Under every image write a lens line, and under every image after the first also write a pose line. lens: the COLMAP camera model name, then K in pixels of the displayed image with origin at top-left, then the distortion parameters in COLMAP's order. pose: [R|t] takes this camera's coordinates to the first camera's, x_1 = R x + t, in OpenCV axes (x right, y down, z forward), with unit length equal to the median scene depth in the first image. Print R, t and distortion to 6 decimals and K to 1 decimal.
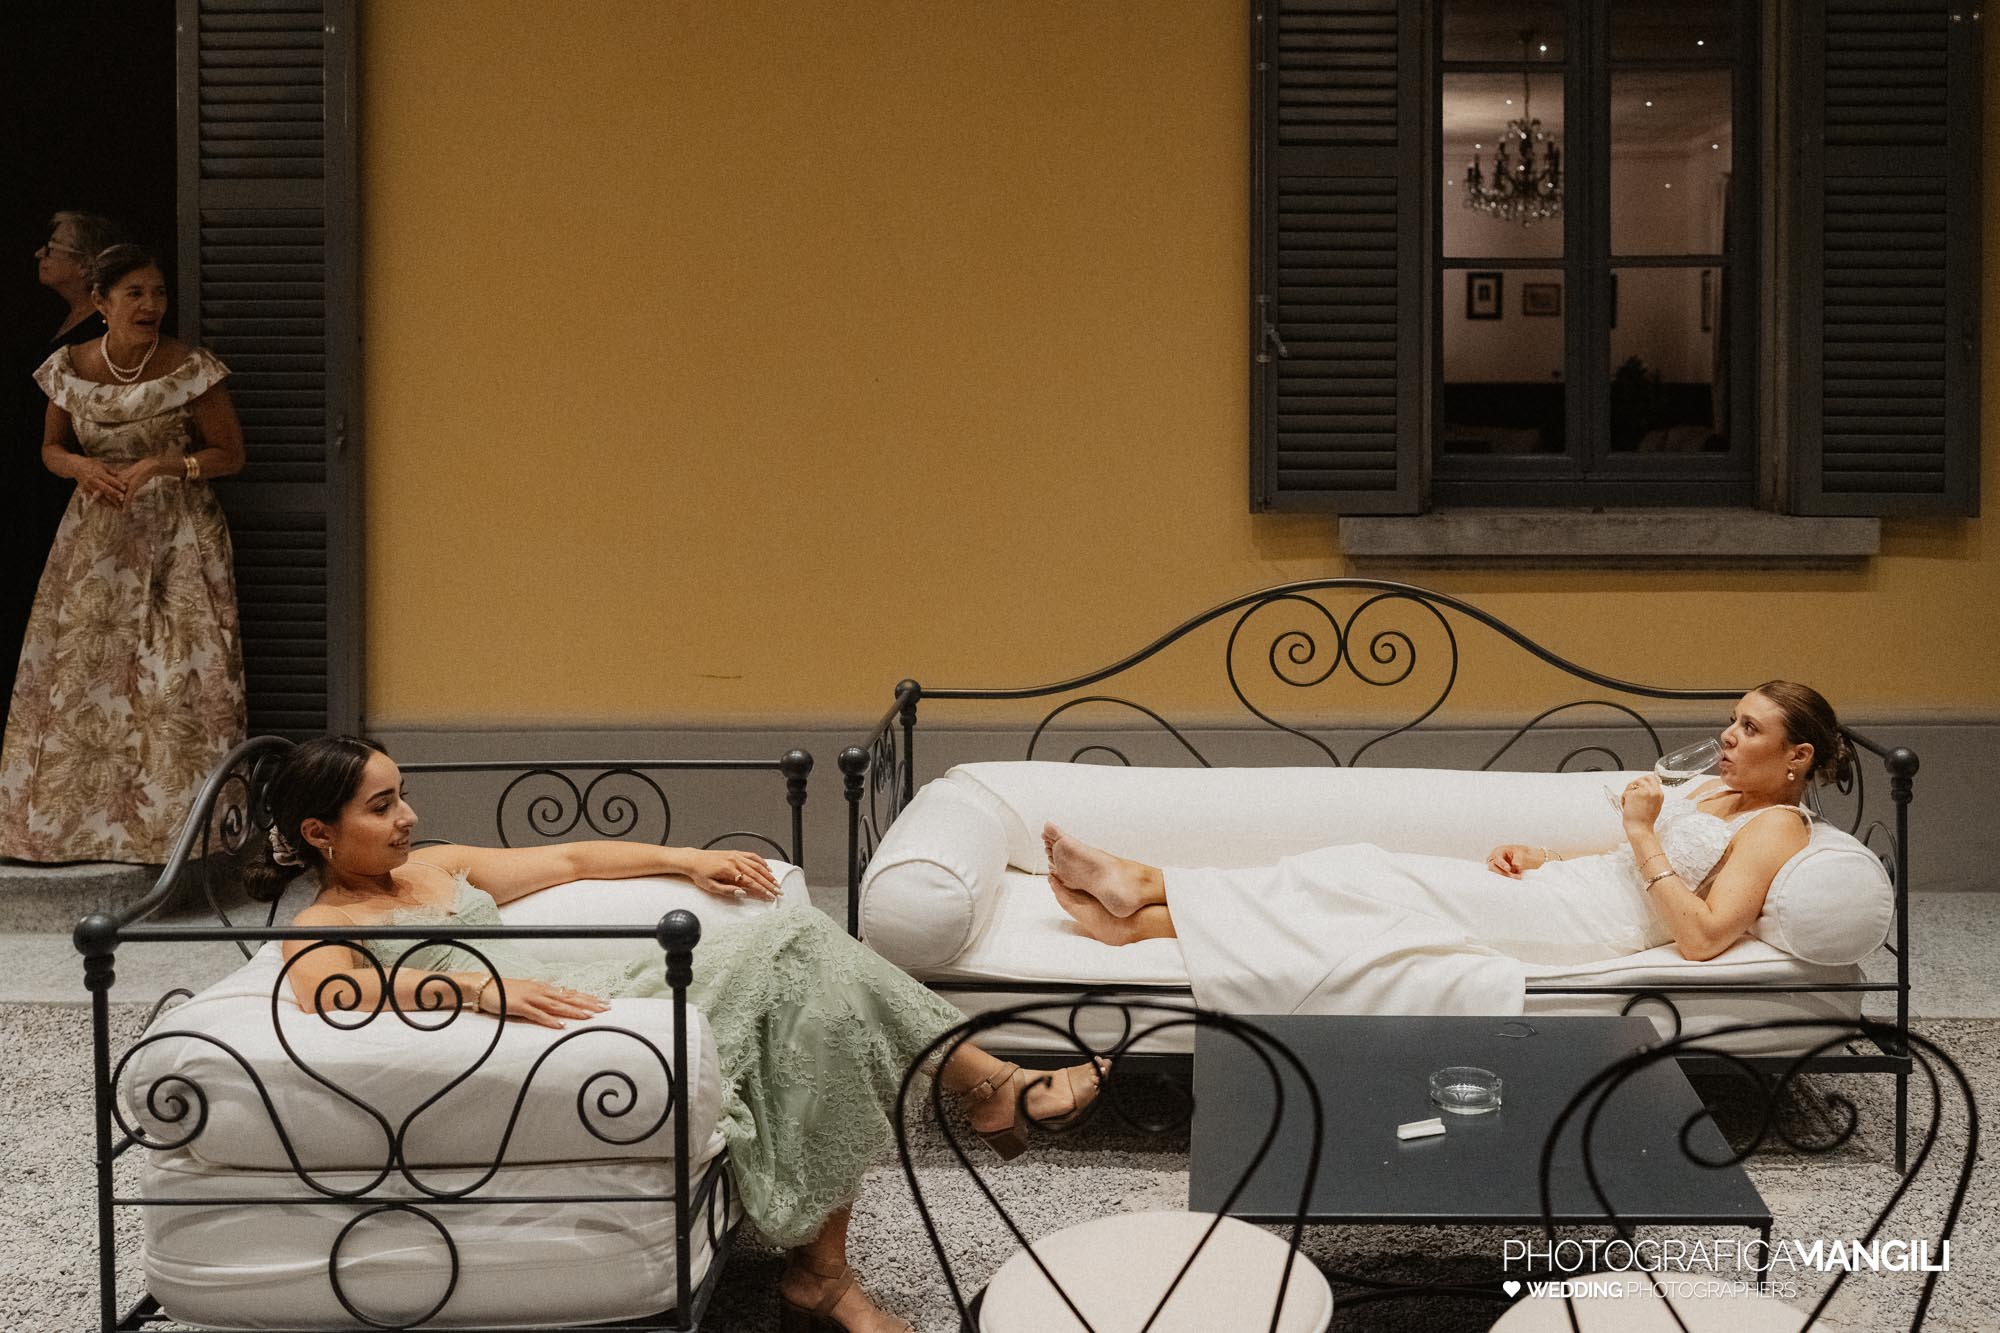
lens RADIAL K [[2131.7, 0, 1003.2], [0, 2131.7, 700.2], [0, 0, 1]] dist [-0.010939, -0.020565]
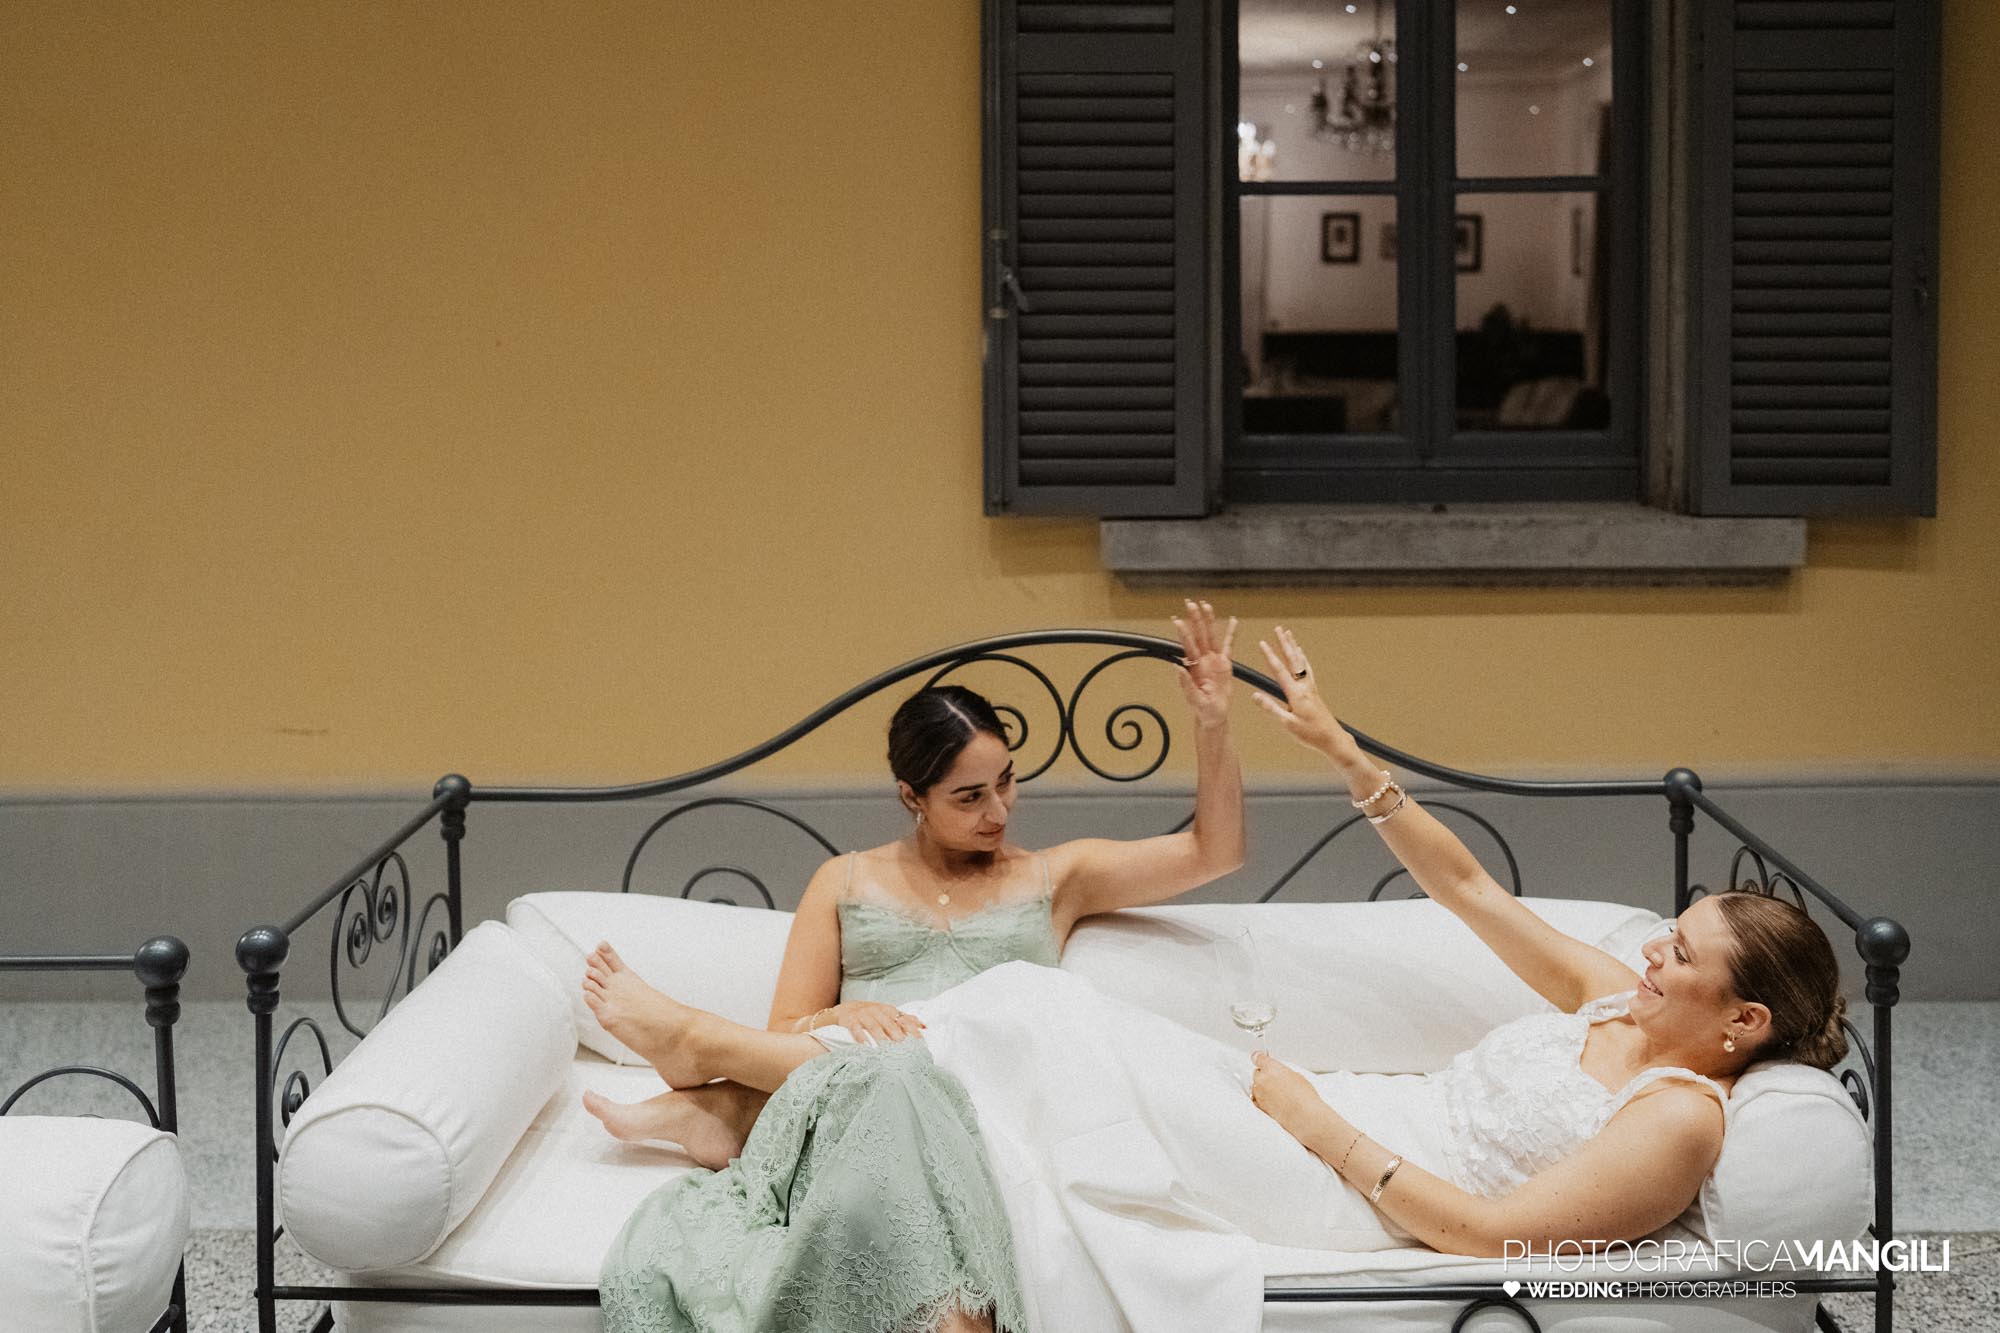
lens RADIAL K [[1885.0, 0, 979.7], [0, 1885.0, 631.1], [0, 0, 1]] dist [-0.007359, -0.002813]
pose [[0.999907, -0.005731, 0.012380, 0.105630], [0.005548, 0.999876, 0.014725, -0.056517], [-0.012463, -0.014655, 0.999815, 0.323664]]
